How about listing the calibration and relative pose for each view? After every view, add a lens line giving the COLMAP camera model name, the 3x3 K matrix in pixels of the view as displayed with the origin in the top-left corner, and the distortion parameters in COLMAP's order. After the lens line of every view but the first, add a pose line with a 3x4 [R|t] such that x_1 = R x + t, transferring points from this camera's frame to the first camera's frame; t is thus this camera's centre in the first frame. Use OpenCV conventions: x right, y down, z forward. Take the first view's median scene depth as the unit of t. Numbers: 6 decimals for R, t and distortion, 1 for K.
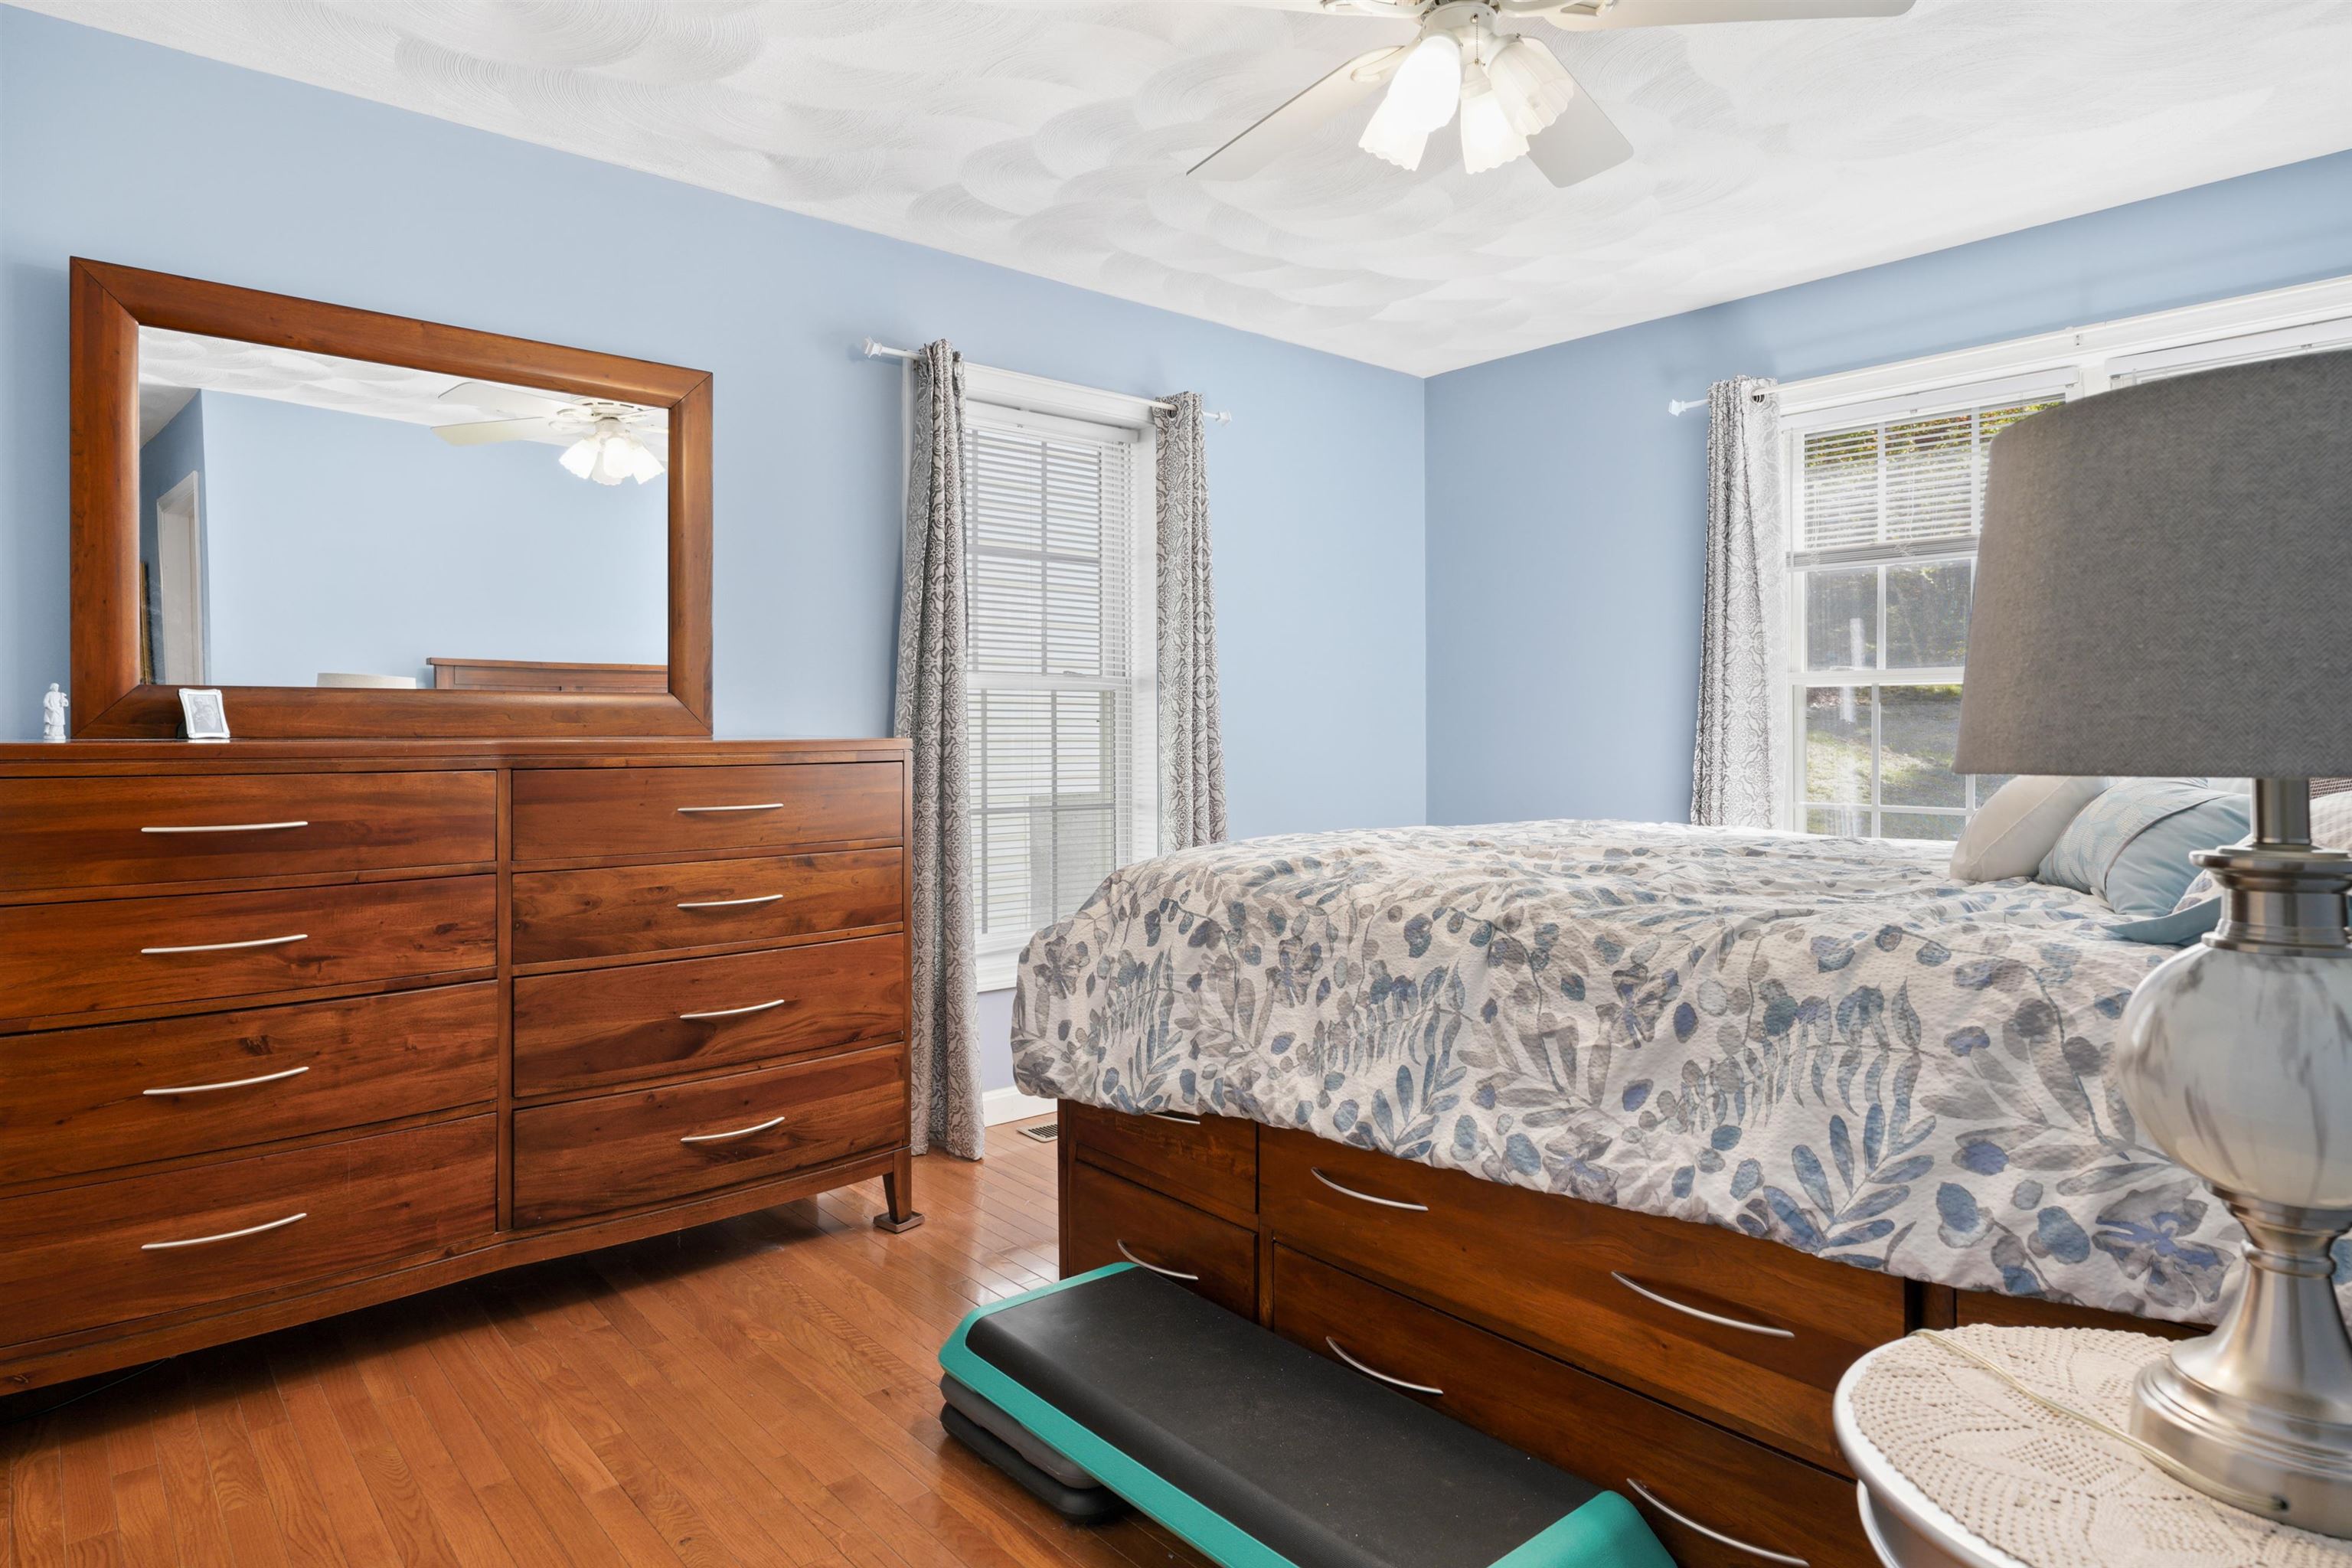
lens RADIAL K [[1378.4, 0, 1166.6], [0, 1378.4, 736.1], [0, 0, 1]] dist [-0.002202, 0.000807]
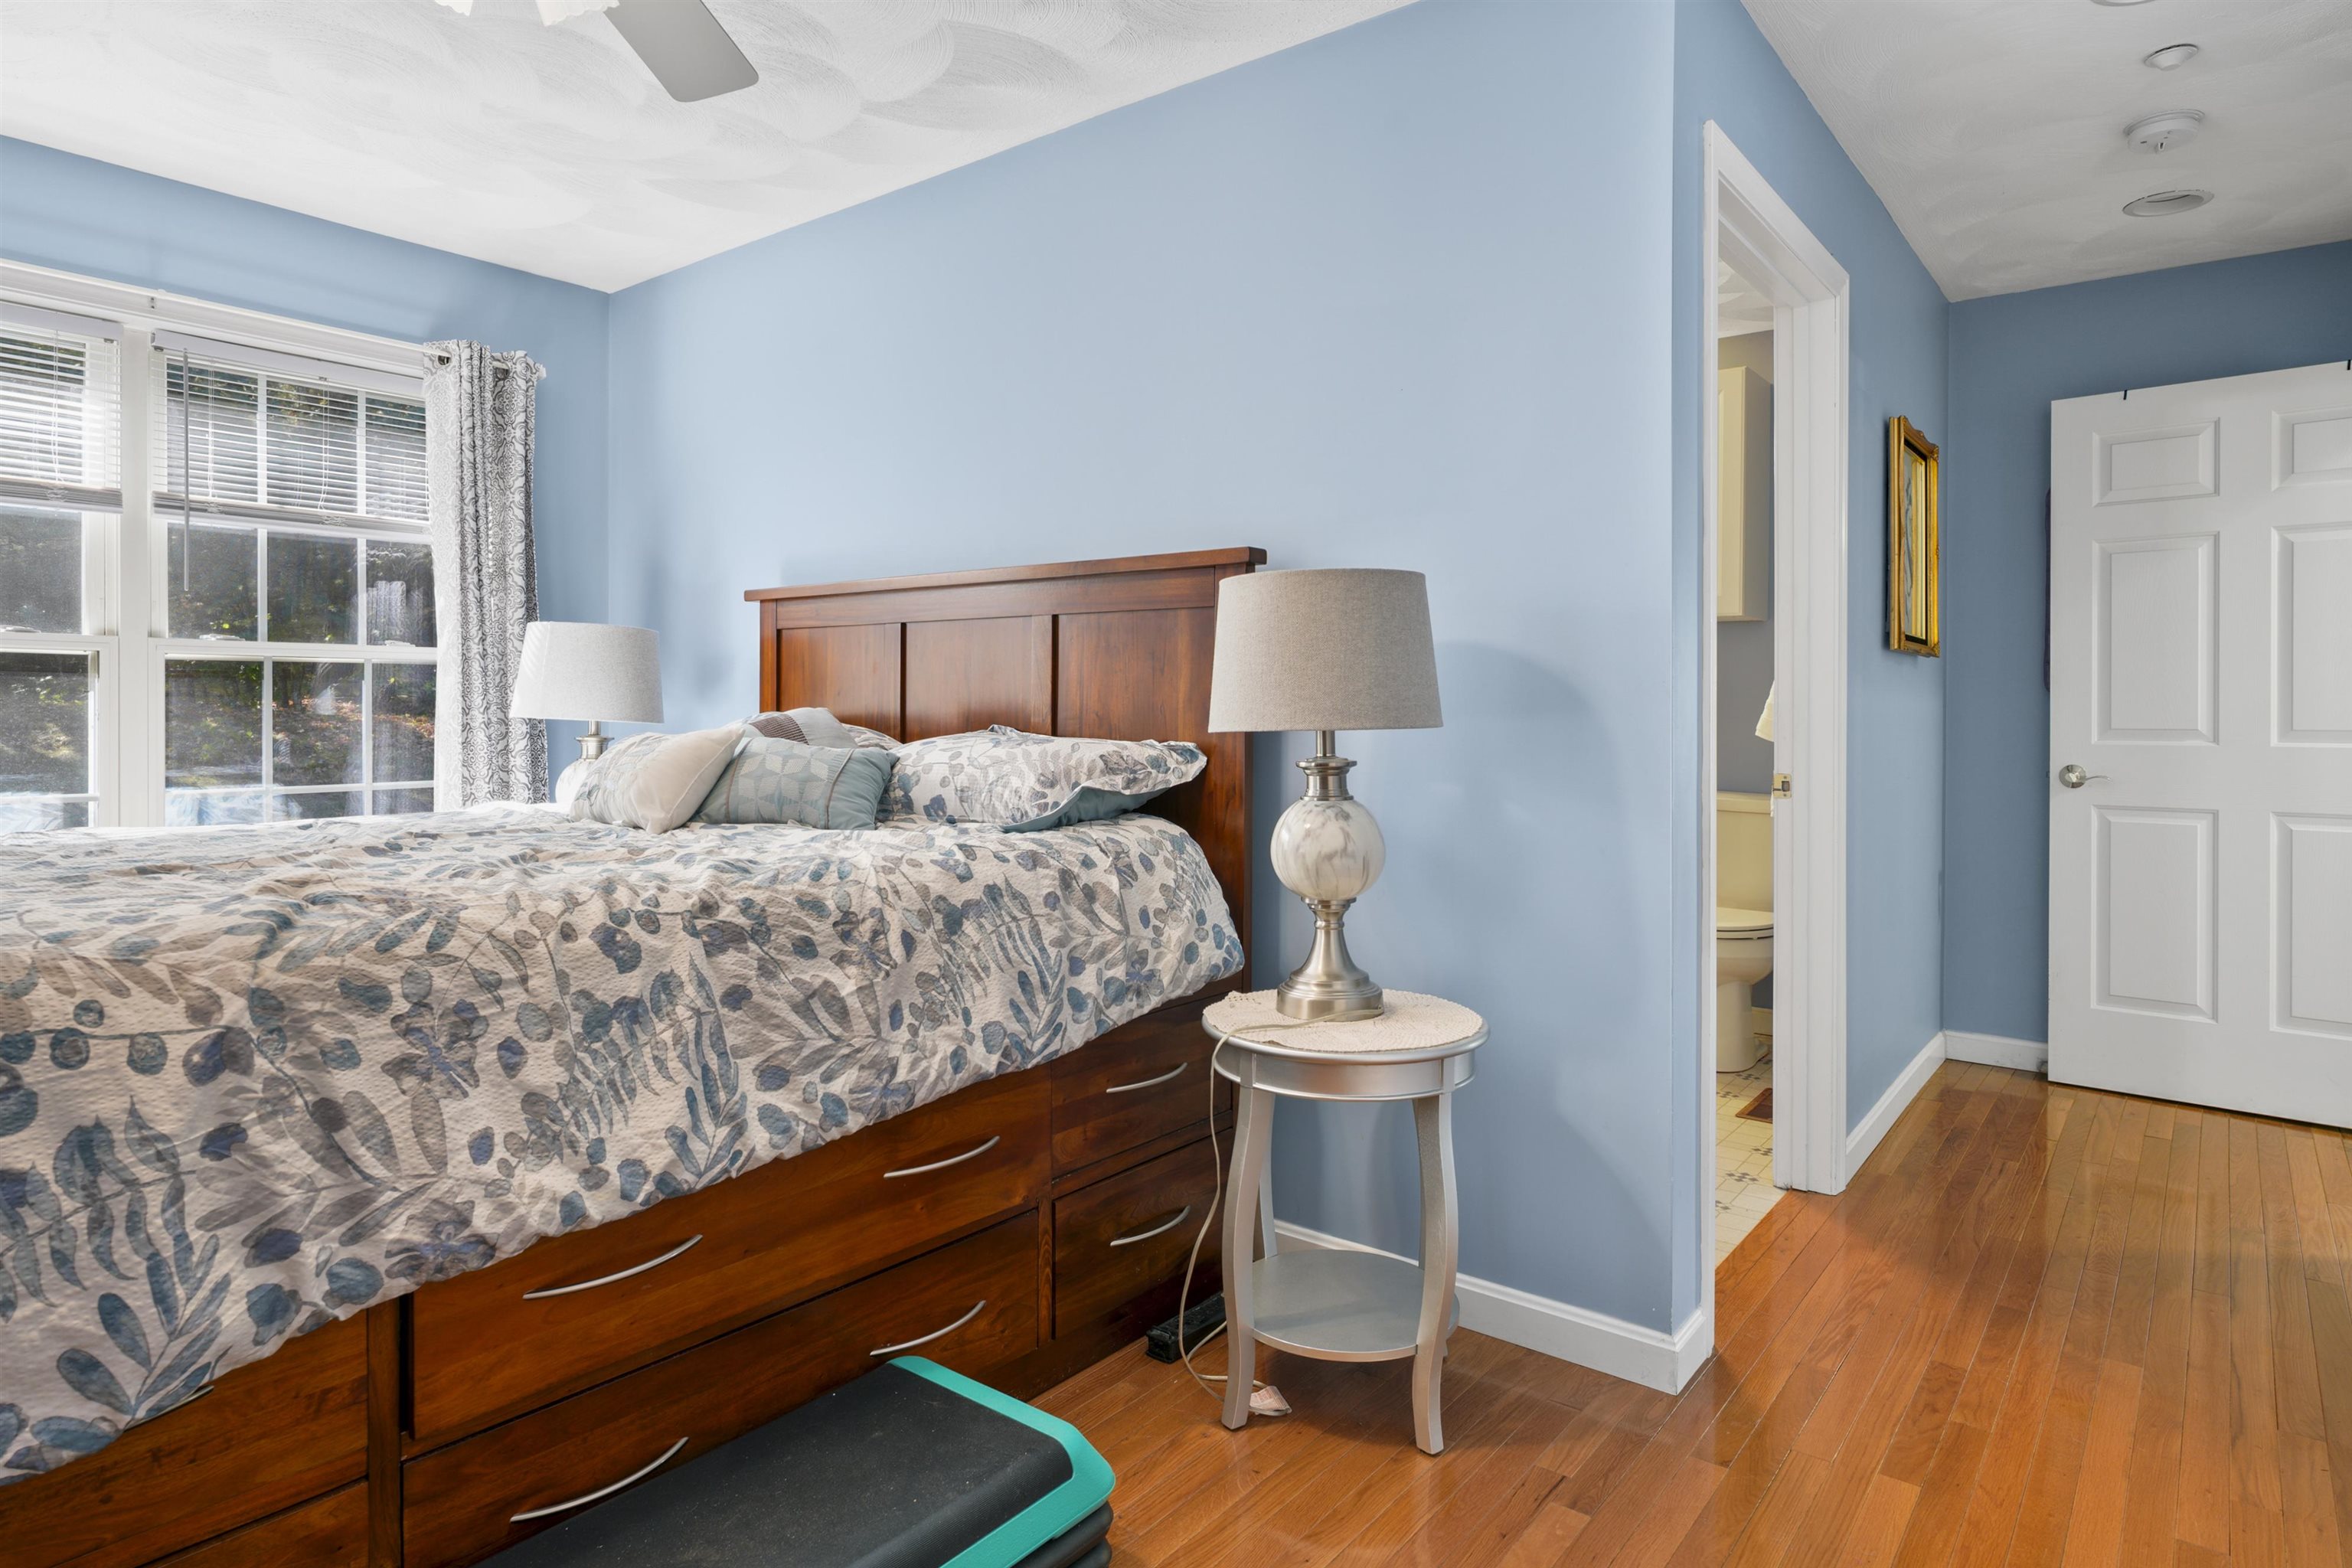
lens RADIAL K [[1331.0, 0, 1174.8], [0, 1331.0, 712.1], [0, 0, 1]] dist [0.000247, 0.002319]
pose [[-0.197133, -0.003802, 0.980369, -0.771390], [-0.002563, 0.999991, 0.003363, -0.004956], [-0.980373, -0.001850, -0.197141, 0.920733]]
